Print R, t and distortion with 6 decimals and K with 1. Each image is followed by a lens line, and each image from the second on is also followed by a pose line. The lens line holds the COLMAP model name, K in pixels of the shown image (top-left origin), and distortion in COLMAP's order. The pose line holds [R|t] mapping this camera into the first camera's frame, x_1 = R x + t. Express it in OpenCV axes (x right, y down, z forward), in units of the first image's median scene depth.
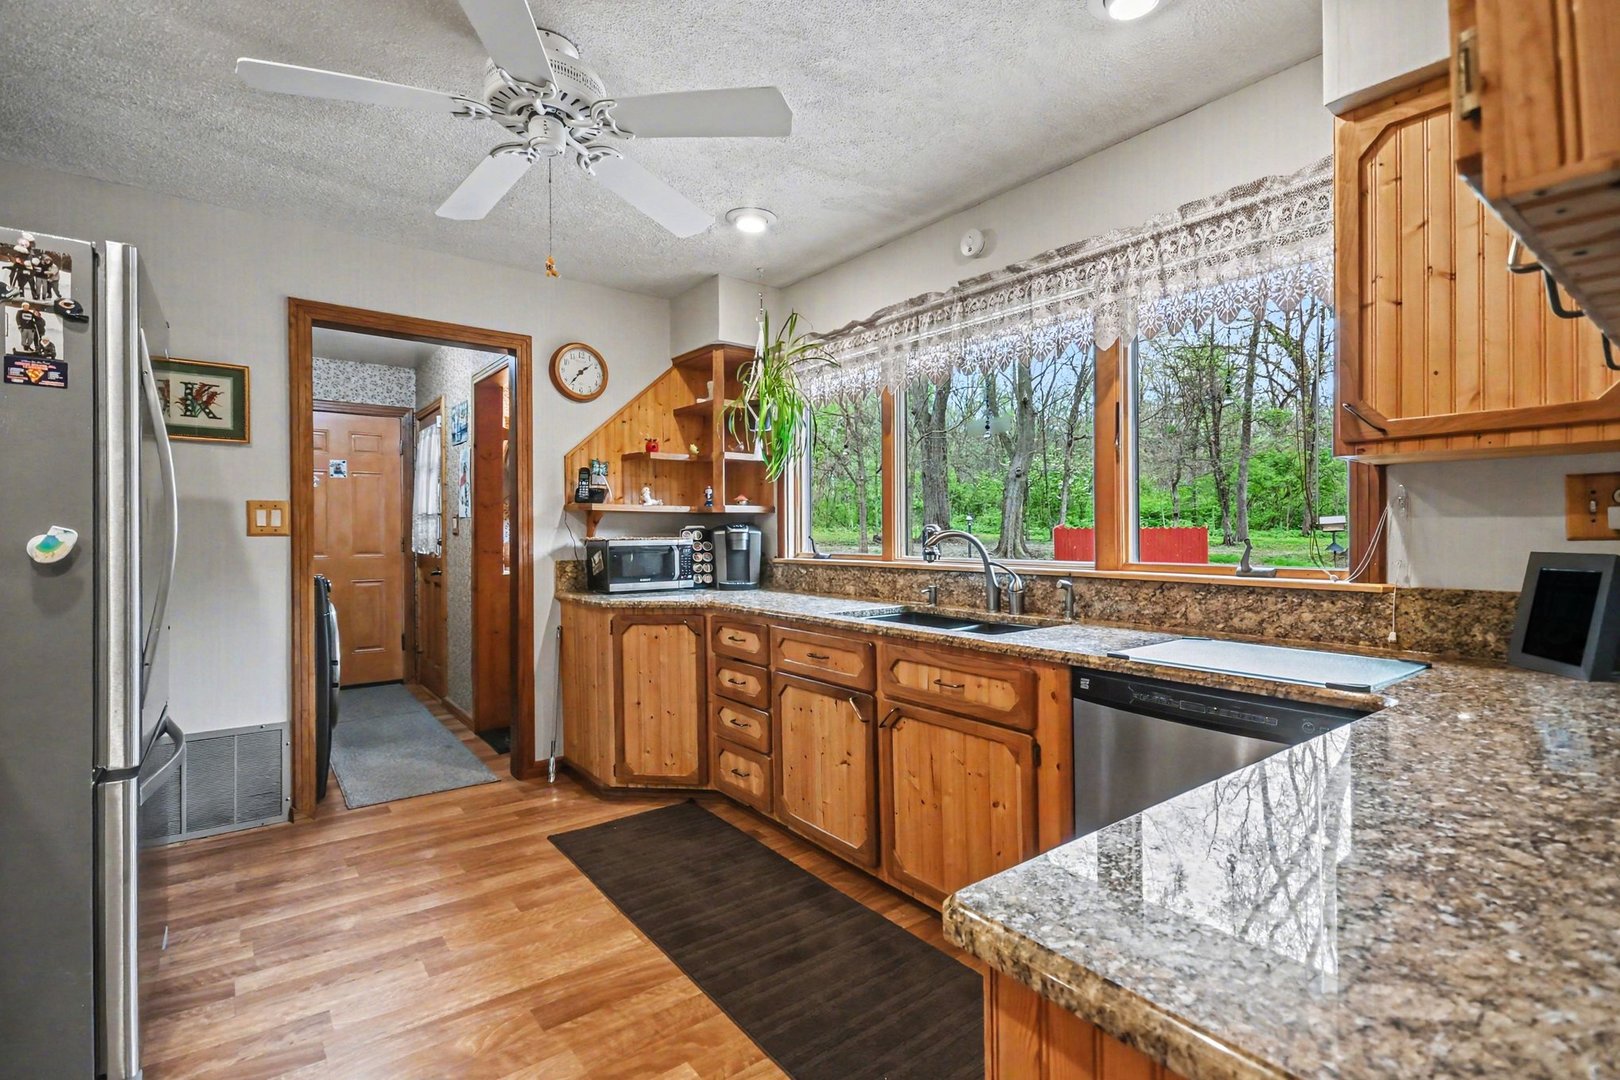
lens RADIAL K [[752.3, 0, 816.3], [0, 752.3, 554.5], [0, 0, 1]] dist [-0.000166, -0.000466]
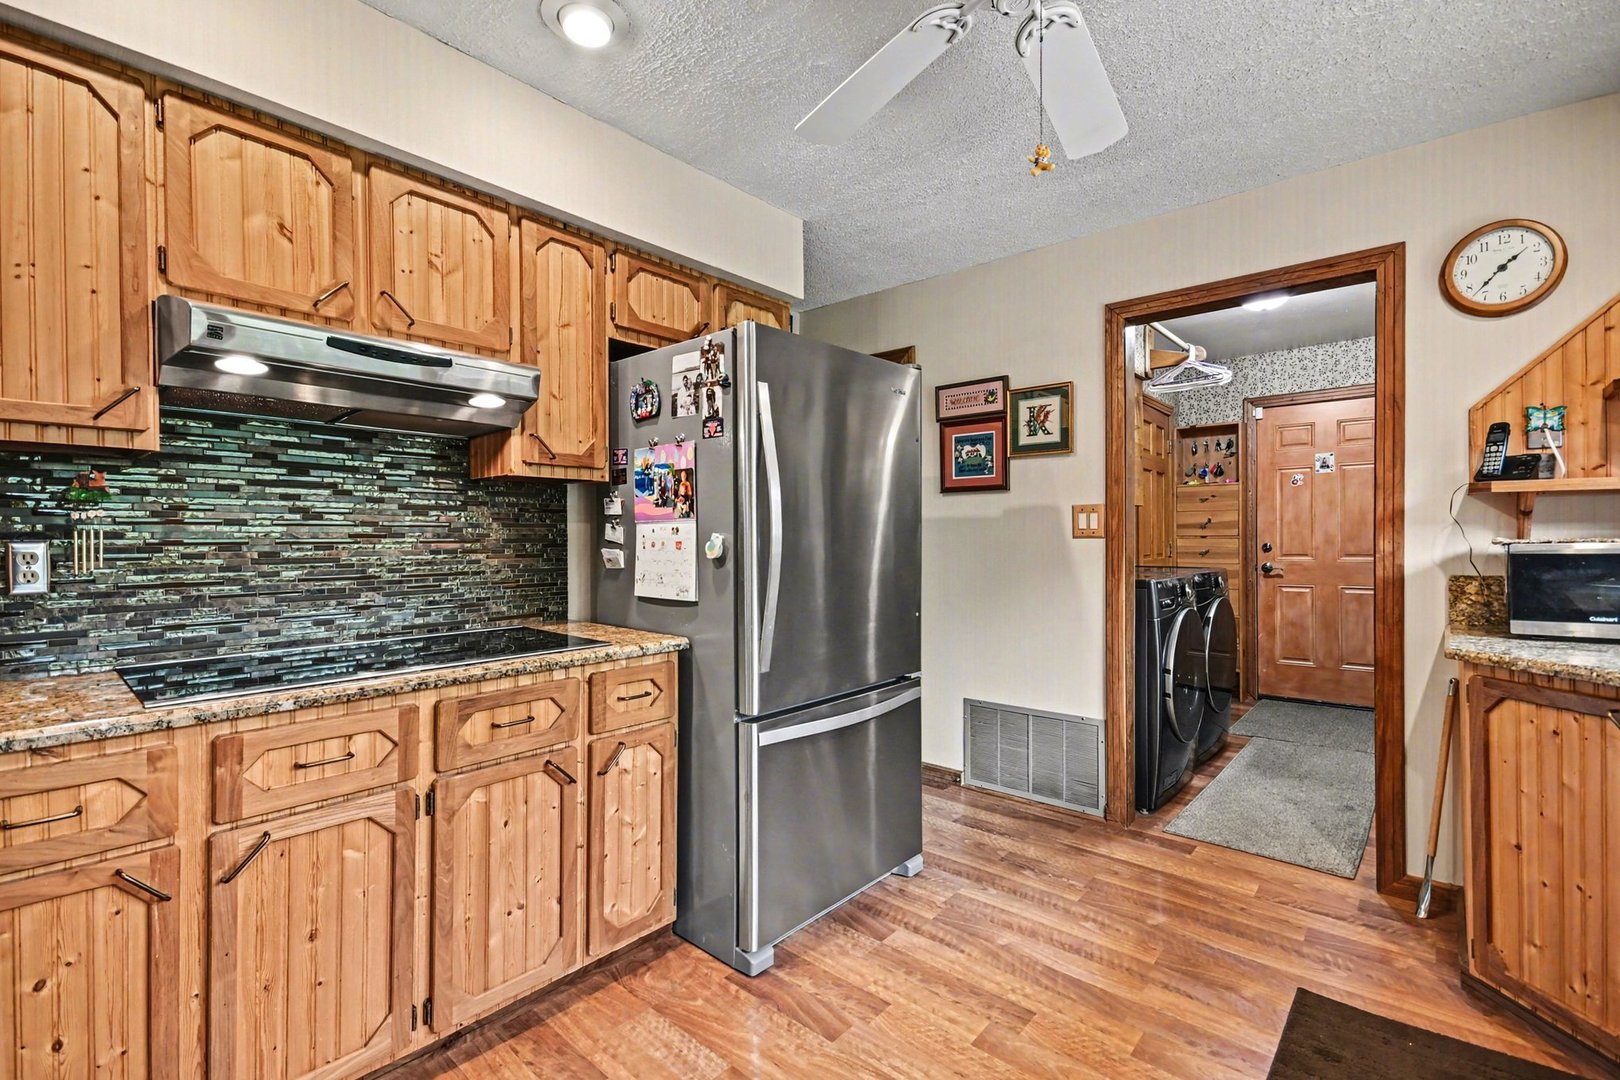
lens RADIAL K [[726.3, 0, 847.3], [0, 726.3, 538.0], [0, 0, 1]] dist [0.012811, -0.000109]
pose [[0.213641, -0.001682, -0.976911, 0.183326], [-0.019723, 0.999787, -0.006034, -0.011202], [0.976713, 0.020557, 0.213563, 0.432218]]
